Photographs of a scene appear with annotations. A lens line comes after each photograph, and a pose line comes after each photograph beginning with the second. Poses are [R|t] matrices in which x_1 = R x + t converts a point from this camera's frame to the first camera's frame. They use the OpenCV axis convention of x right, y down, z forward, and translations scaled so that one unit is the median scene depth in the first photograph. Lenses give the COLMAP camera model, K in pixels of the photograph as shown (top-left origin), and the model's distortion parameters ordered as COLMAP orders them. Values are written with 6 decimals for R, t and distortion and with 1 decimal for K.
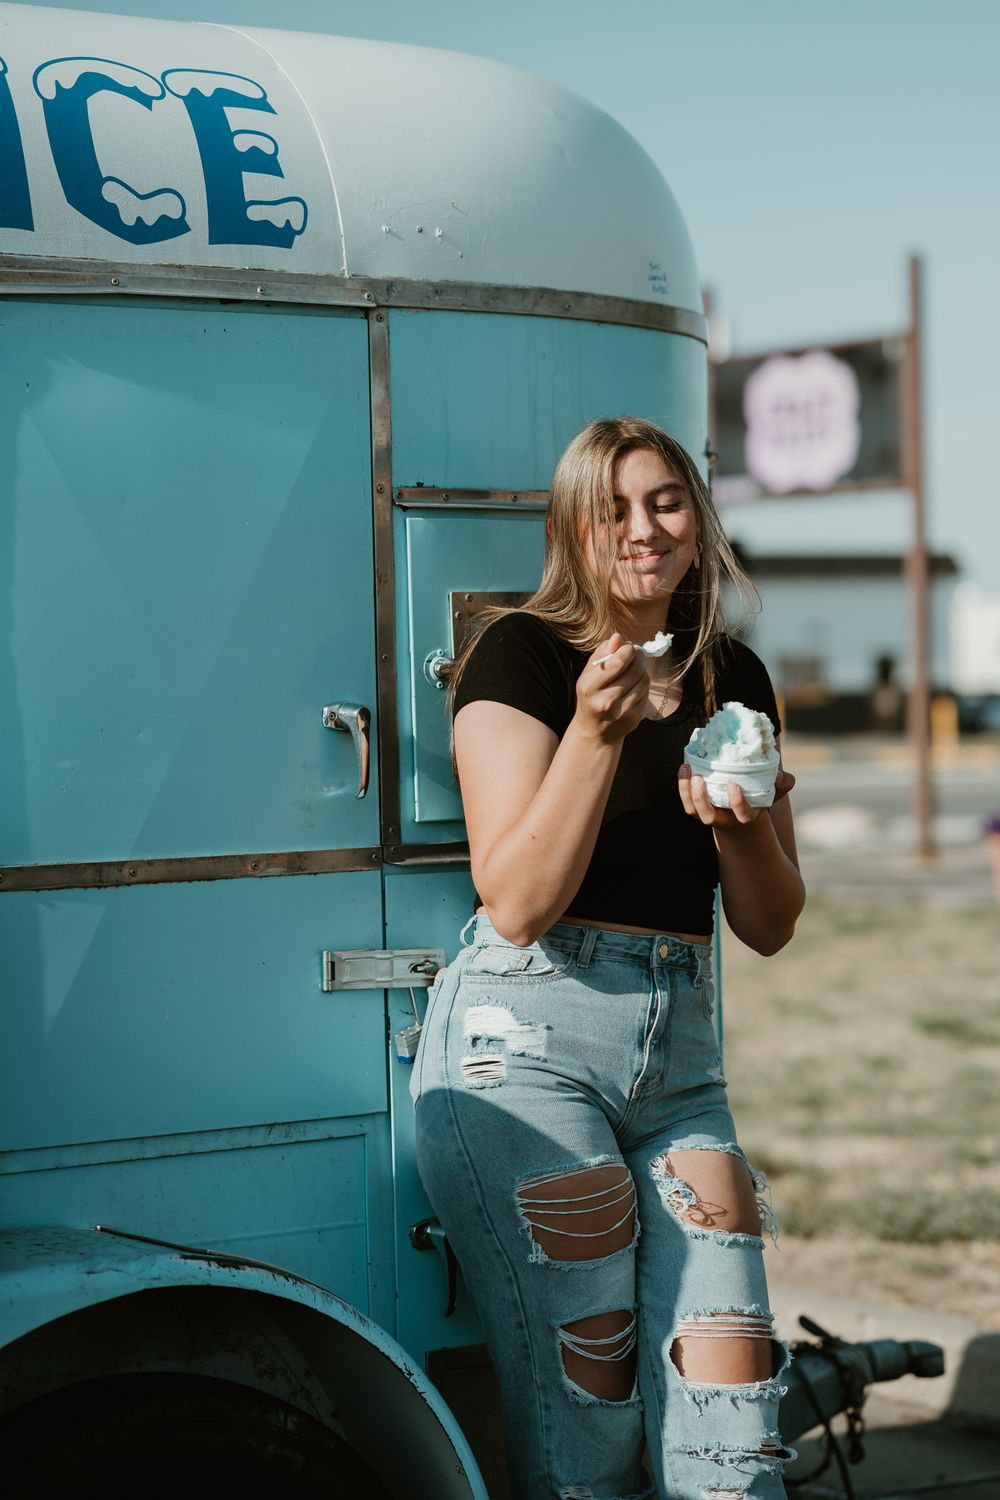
lens RADIAL K [[3612.2, 0, 536.1], [0, 3612.2, 754.9], [0, 0, 1]] dist [-0.001831, -0.353001]
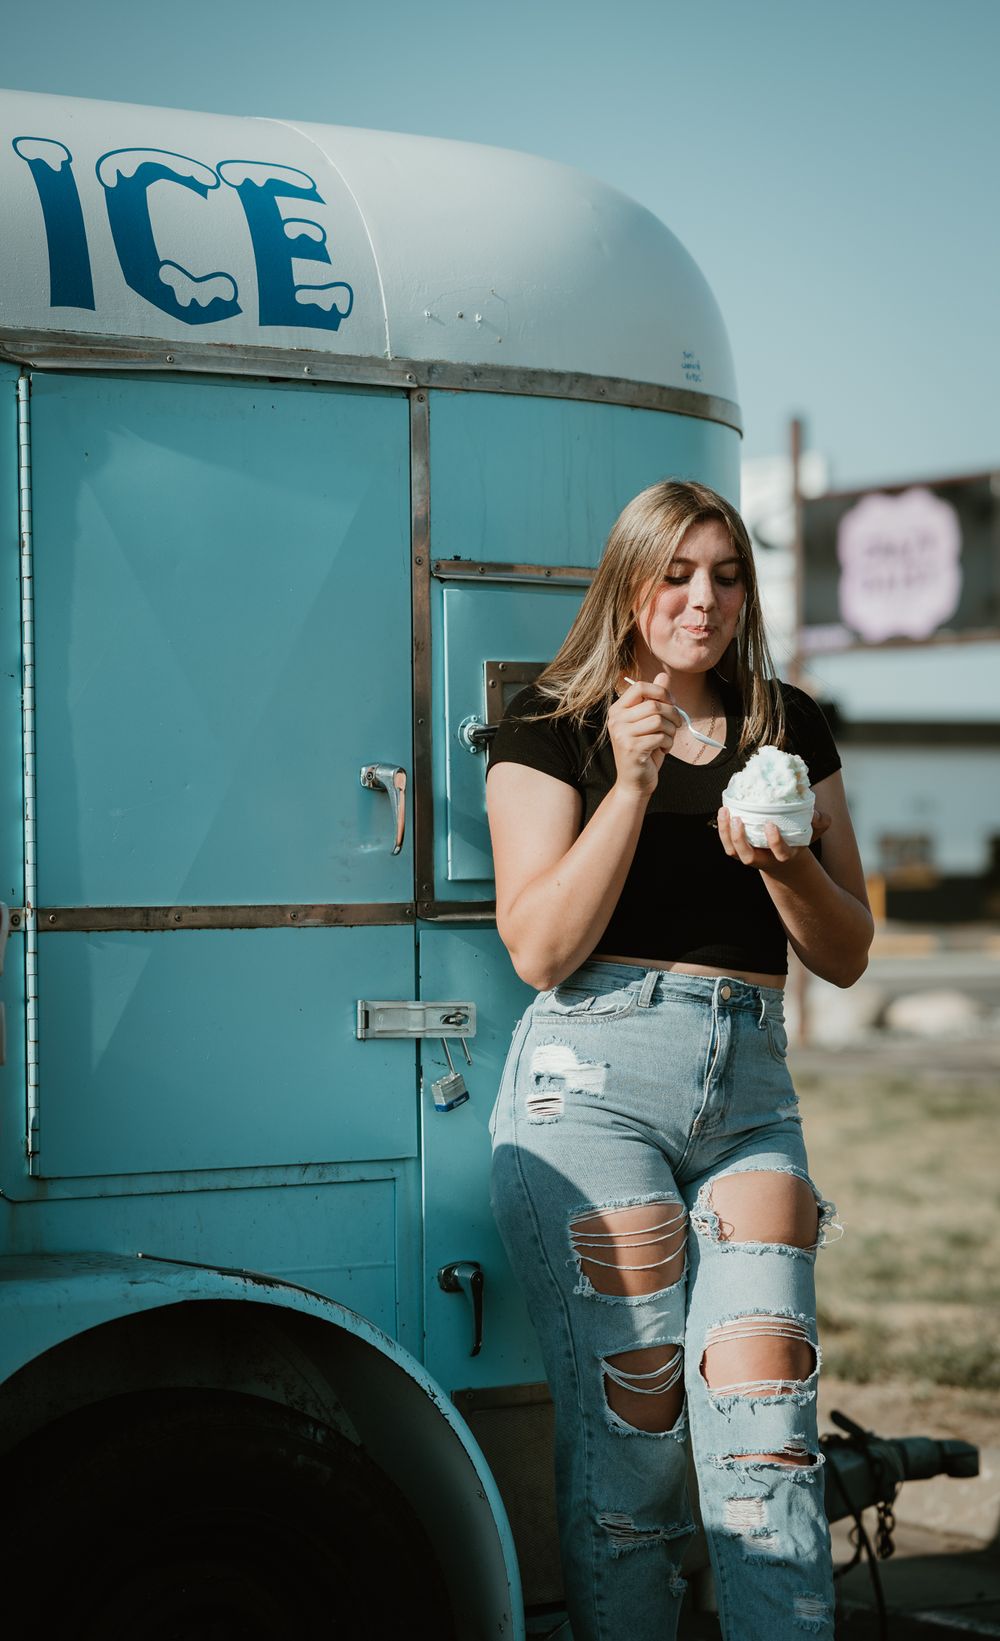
lens RADIAL K [[4156.8, 0, 500.0], [0, 4156.8, 820.5], [0, 0, 1]] dist [-0.022530, -0.233353]
pose [[0.999498, 0.012275, -0.029194, 0.016567], [-0.013312, 0.999278, -0.035584, 0.044487], [0.028736, 0.035955, 0.998940, -0.201148]]
